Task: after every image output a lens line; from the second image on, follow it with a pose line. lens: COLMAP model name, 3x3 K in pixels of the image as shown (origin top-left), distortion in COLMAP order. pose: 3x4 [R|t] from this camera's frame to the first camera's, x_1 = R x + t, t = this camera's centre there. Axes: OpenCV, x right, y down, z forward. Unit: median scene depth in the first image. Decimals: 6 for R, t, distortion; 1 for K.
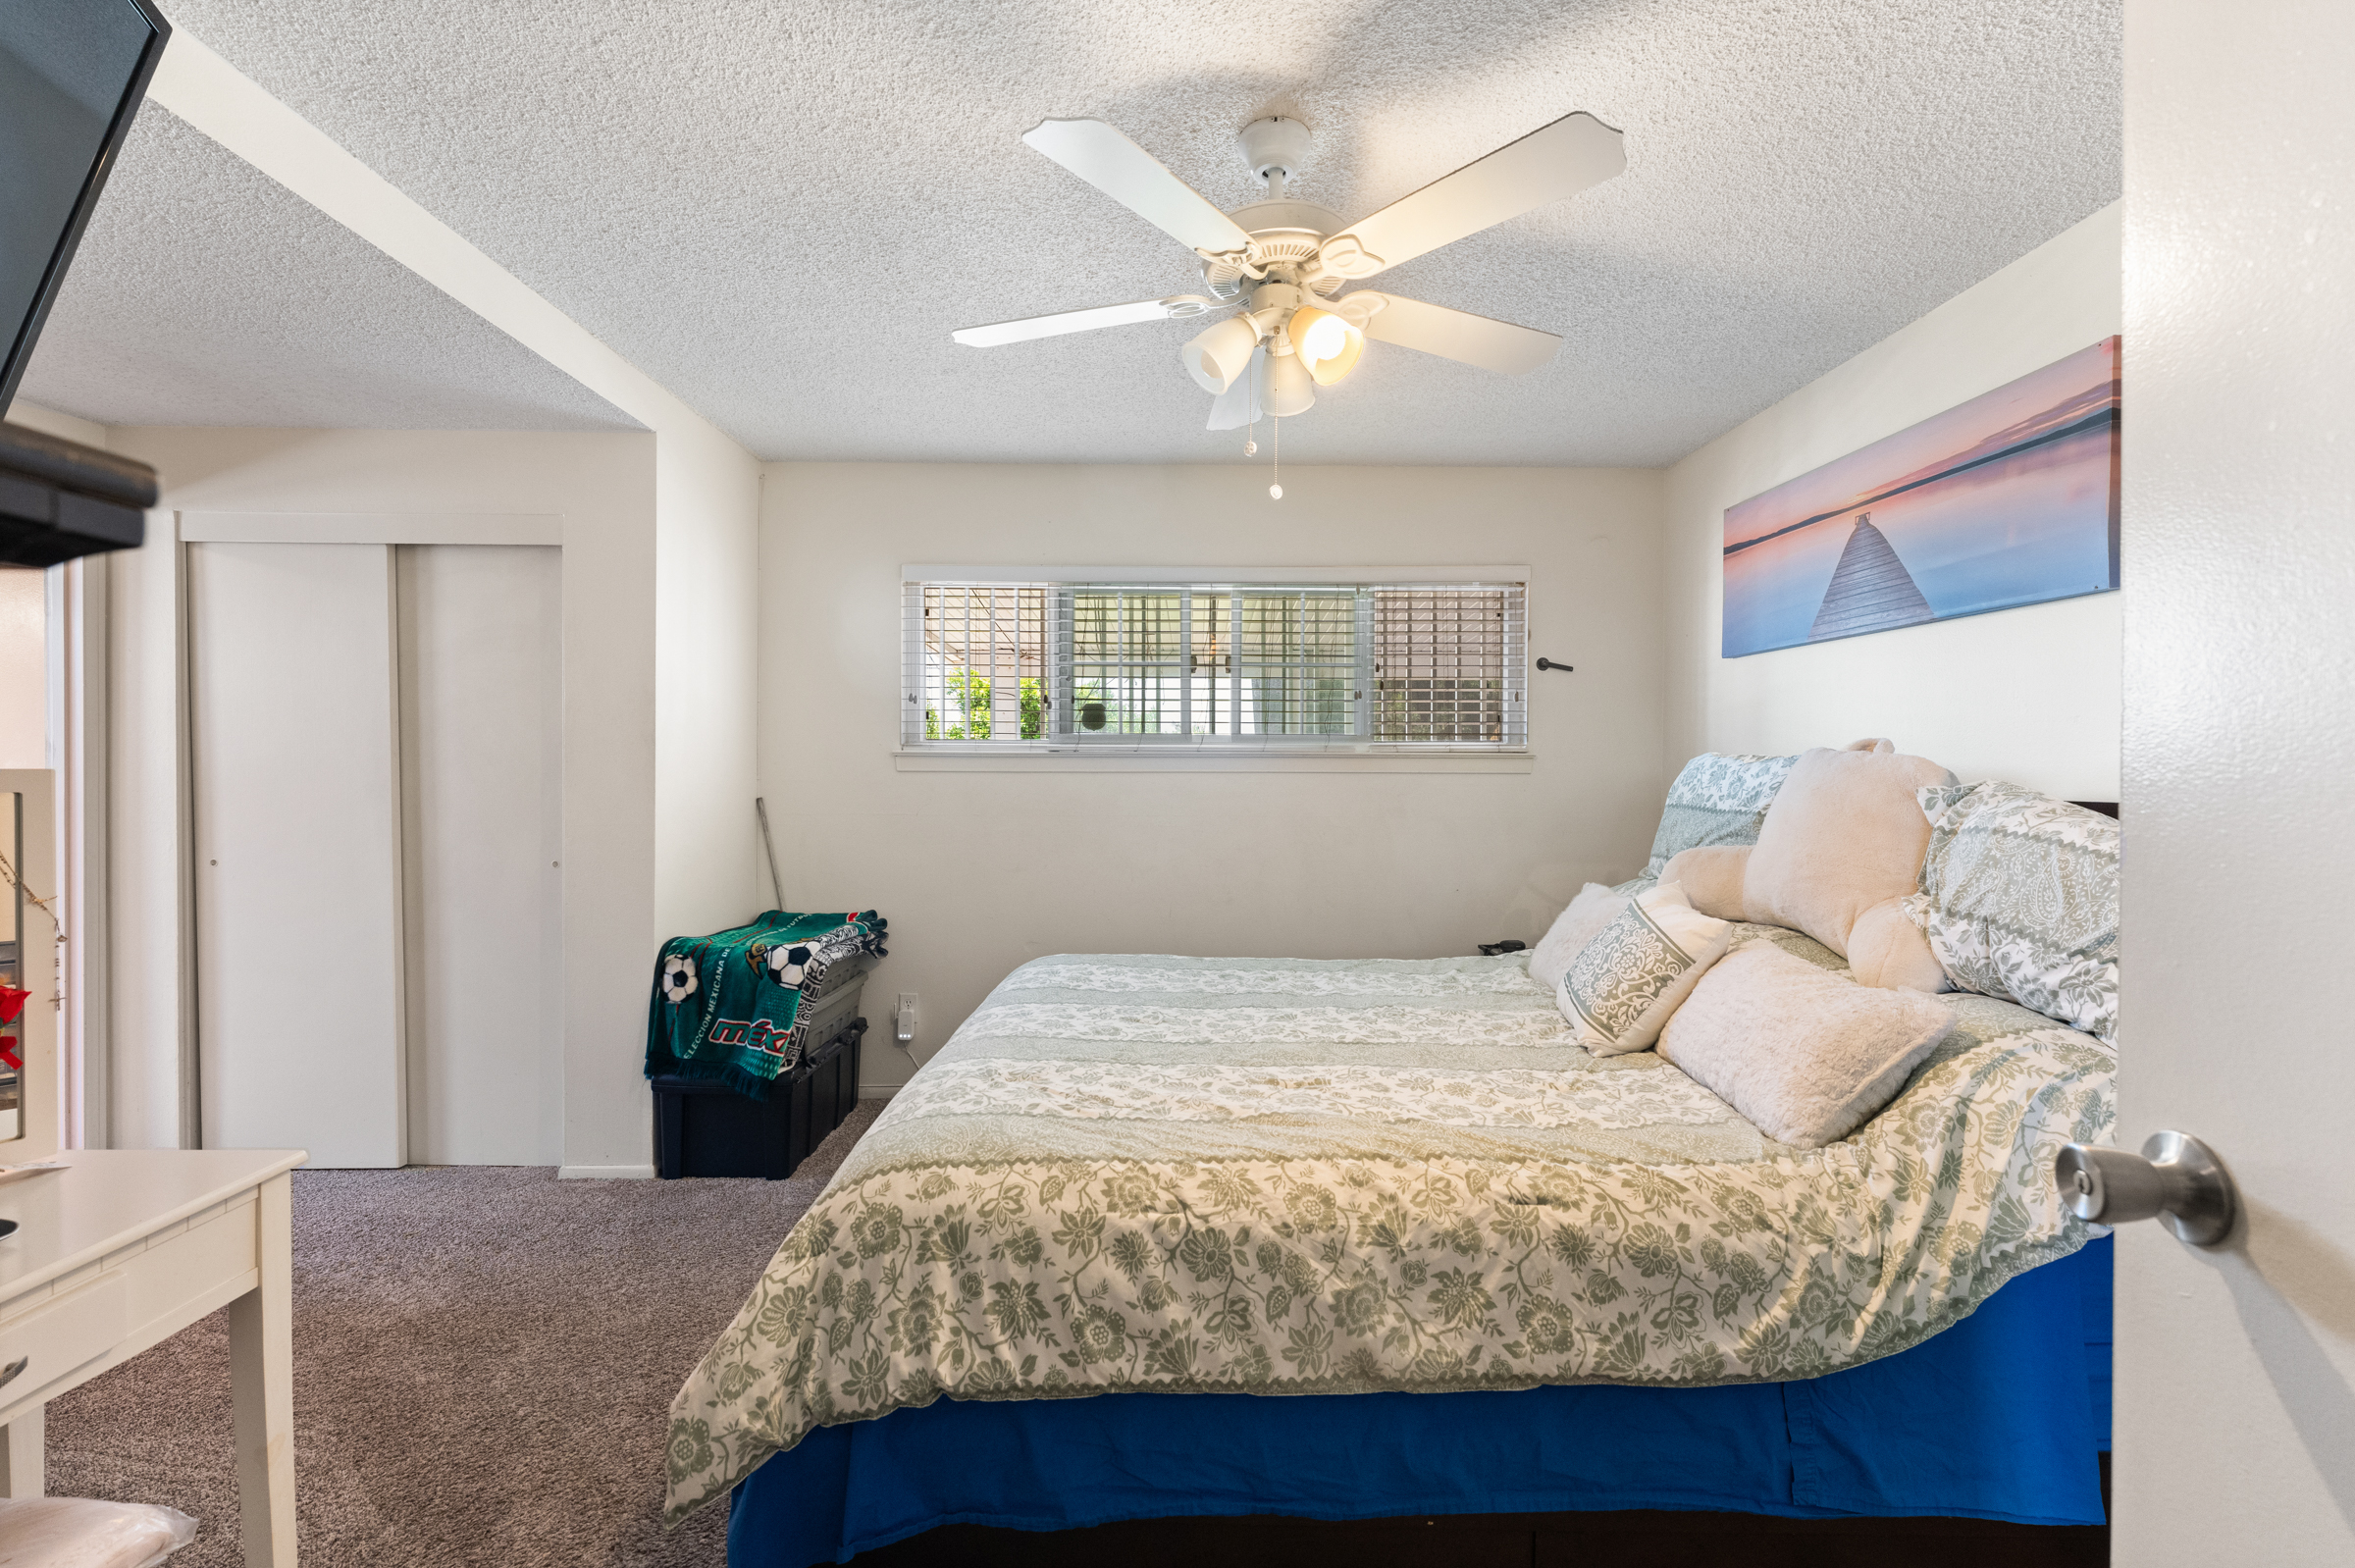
lens RADIAL K [[1006.1, 0, 1166.8], [0, 1006.1, 777.9], [0, 0, 1]] dist [-0.000515, -0.000021]
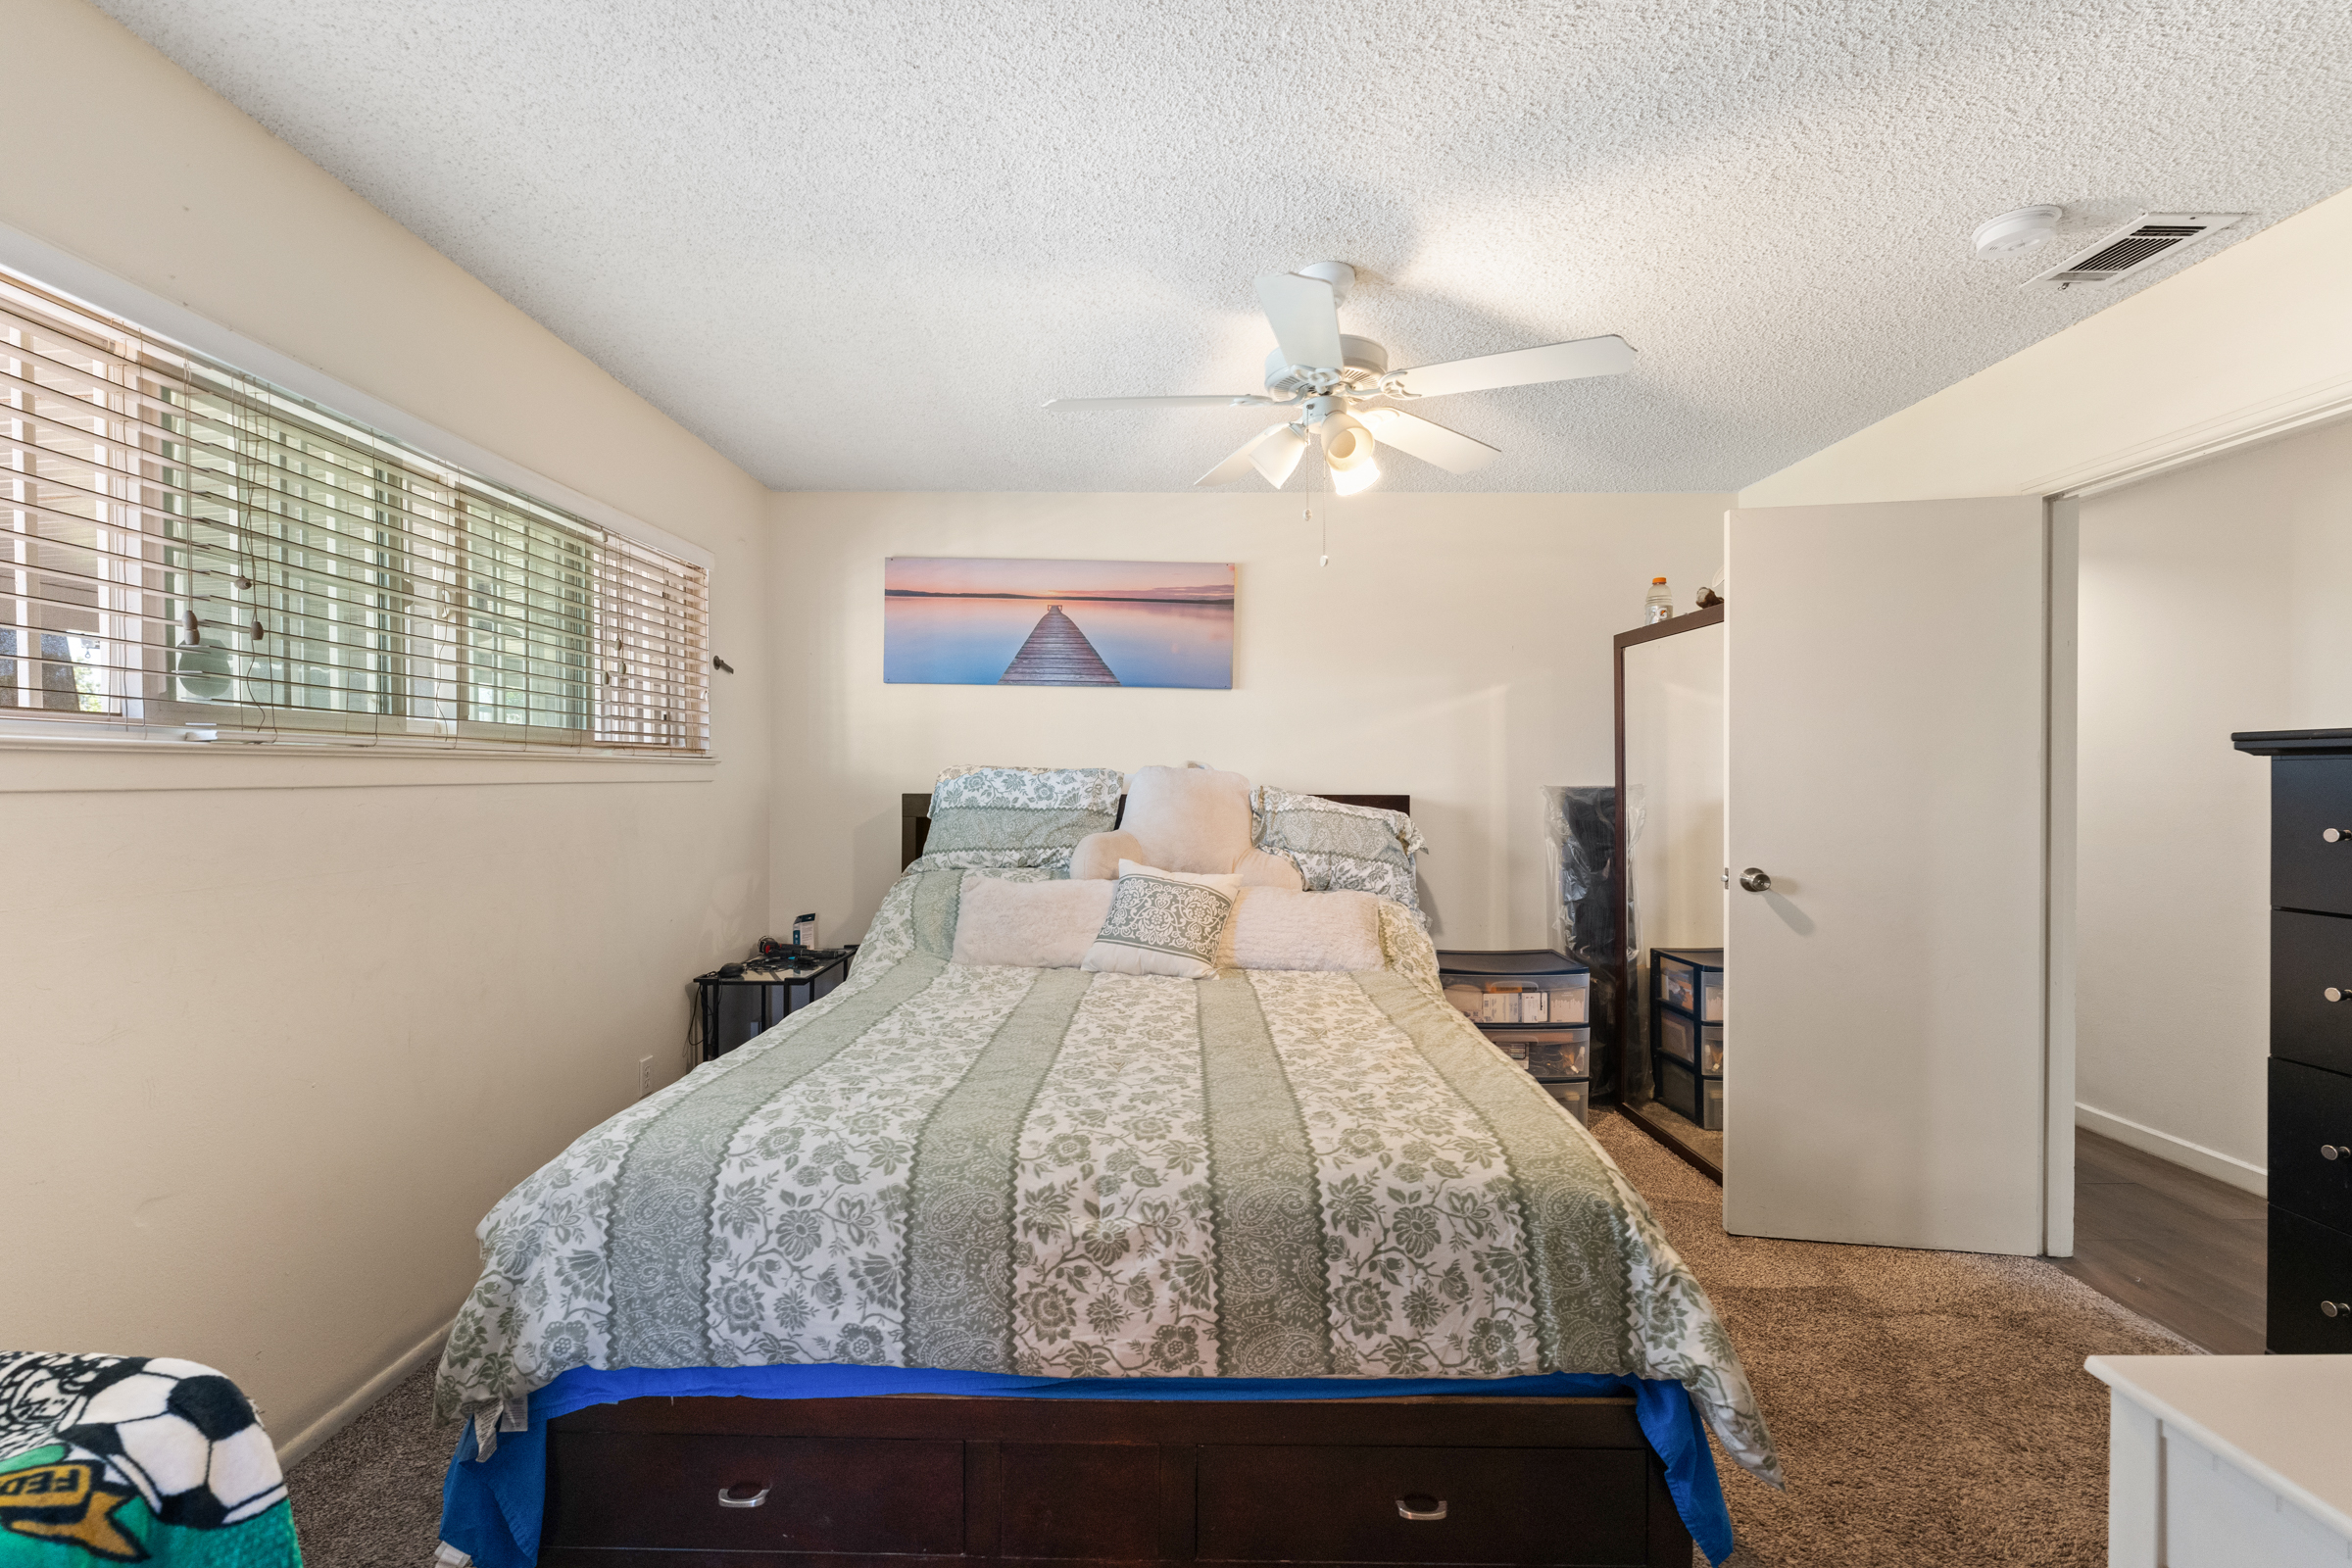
lens RADIAL K [[1004.8, 0, 1172.4], [0, 1004.8, 774.3], [0, 0, 1]] dist [-0.000515, -0.000021]
pose [[-0.001880, -0.005056, 0.999985, -0.824820], [0.001768, 0.999986, 0.005059, -0.020954], [-0.999997, 0.001777, -0.001871, 0.867903]]
